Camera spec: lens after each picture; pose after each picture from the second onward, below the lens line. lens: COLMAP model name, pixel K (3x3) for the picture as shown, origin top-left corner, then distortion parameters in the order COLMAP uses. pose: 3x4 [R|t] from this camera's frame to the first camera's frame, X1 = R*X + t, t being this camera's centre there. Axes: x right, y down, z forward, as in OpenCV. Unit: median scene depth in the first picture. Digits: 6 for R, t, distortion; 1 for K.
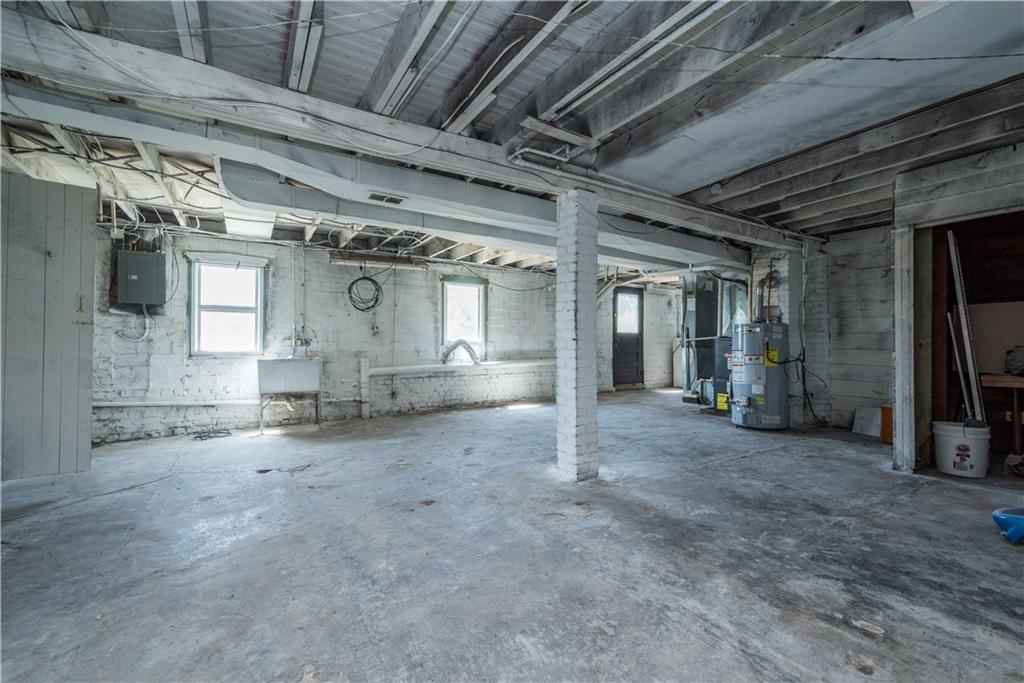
lens RADIAL K [[413.4, 0, 513.2], [0, 413.4, 354.2], [0, 0, 1]] dist [-0.000048, -0.000009]
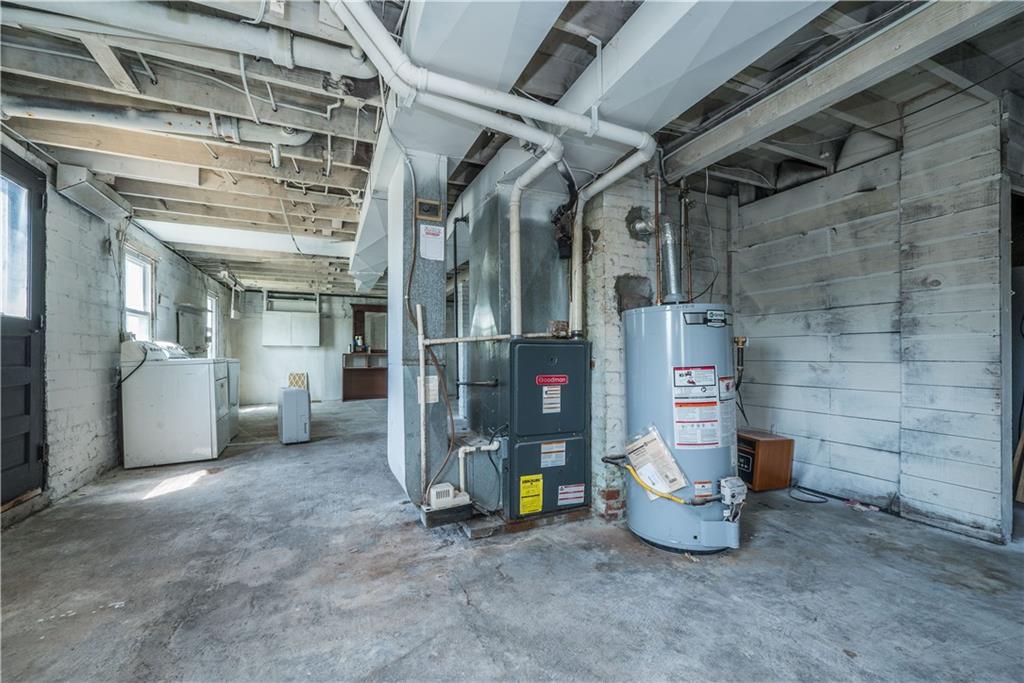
lens RADIAL K [[413.4, 0, 513.2], [0, 413.4, 354.2], [0, 0, 1]] dist [-0.000048, -0.000009]
pose [[0.142927, 0.000282, 0.989733, 0.088887], [0.030846, 0.999513, -0.004739, -0.020864], [-0.989252, 0.031207, 0.142849, 0.877753]]
